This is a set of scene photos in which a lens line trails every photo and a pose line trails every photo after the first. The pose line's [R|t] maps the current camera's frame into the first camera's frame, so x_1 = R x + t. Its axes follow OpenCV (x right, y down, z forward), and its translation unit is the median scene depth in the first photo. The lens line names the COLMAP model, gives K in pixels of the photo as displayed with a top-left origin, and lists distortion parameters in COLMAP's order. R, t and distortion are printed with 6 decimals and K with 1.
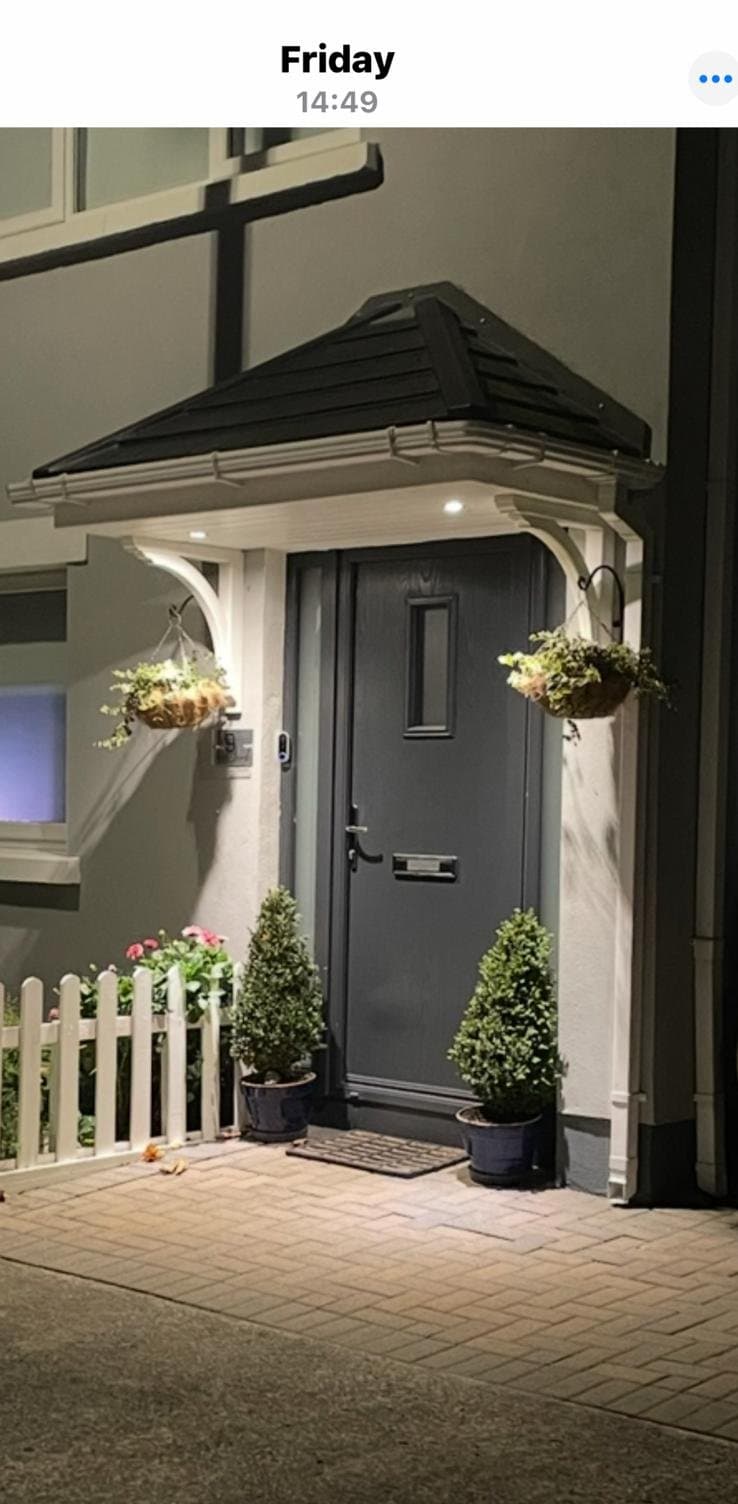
lens RADIAL K [[1899.7, 0, 369.0], [0, 1899.7, 752.0], [0, 0, 1]] dist [0.003187, 0.004386]
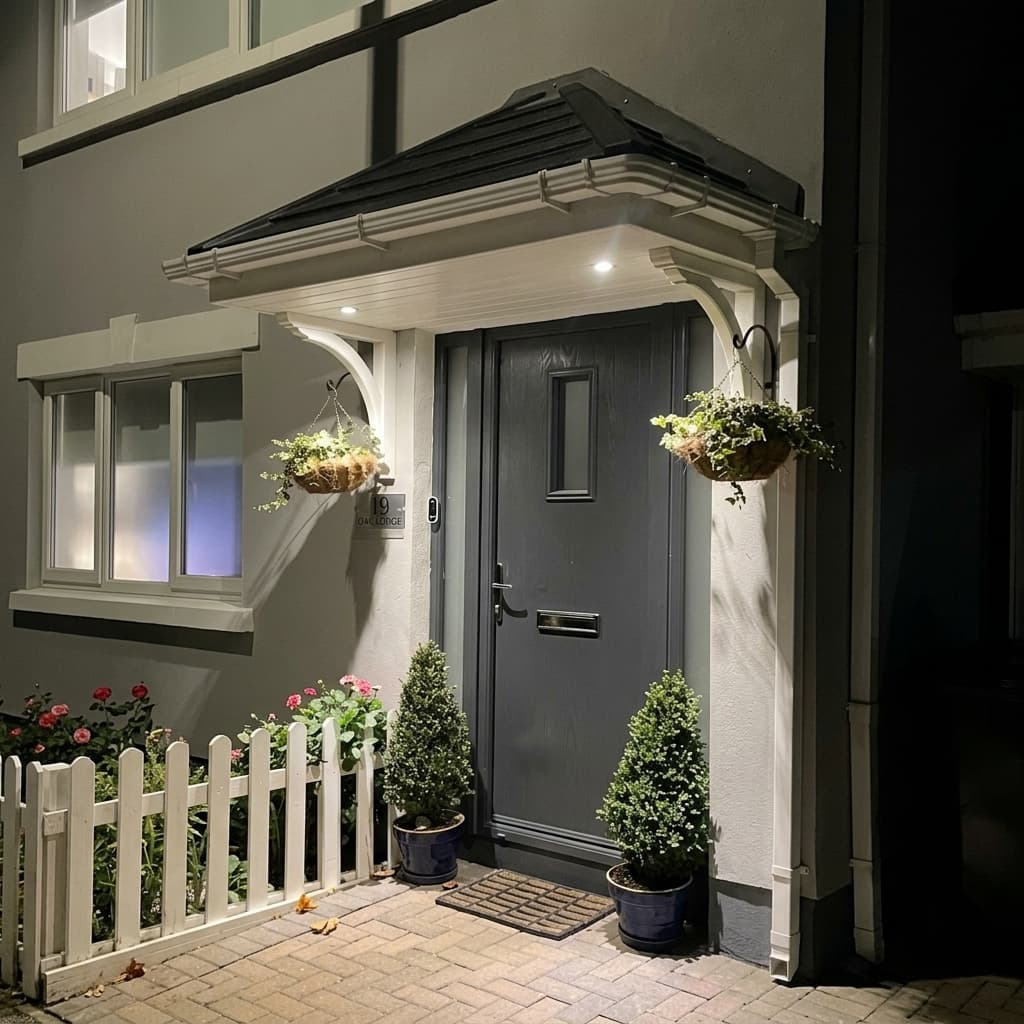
lens RADIAL K [[976.4, 0, 621.9], [0, 976.4, 510.3], [0, 0, 1]] dist [0.002413, -0.011591]
pose [[0.991494, -0.004688, 0.130066, -0.011193], [0.004481, 0.999988, 0.001884, -0.003273], [-0.130074, -0.001285, 0.991503, 0.453839]]
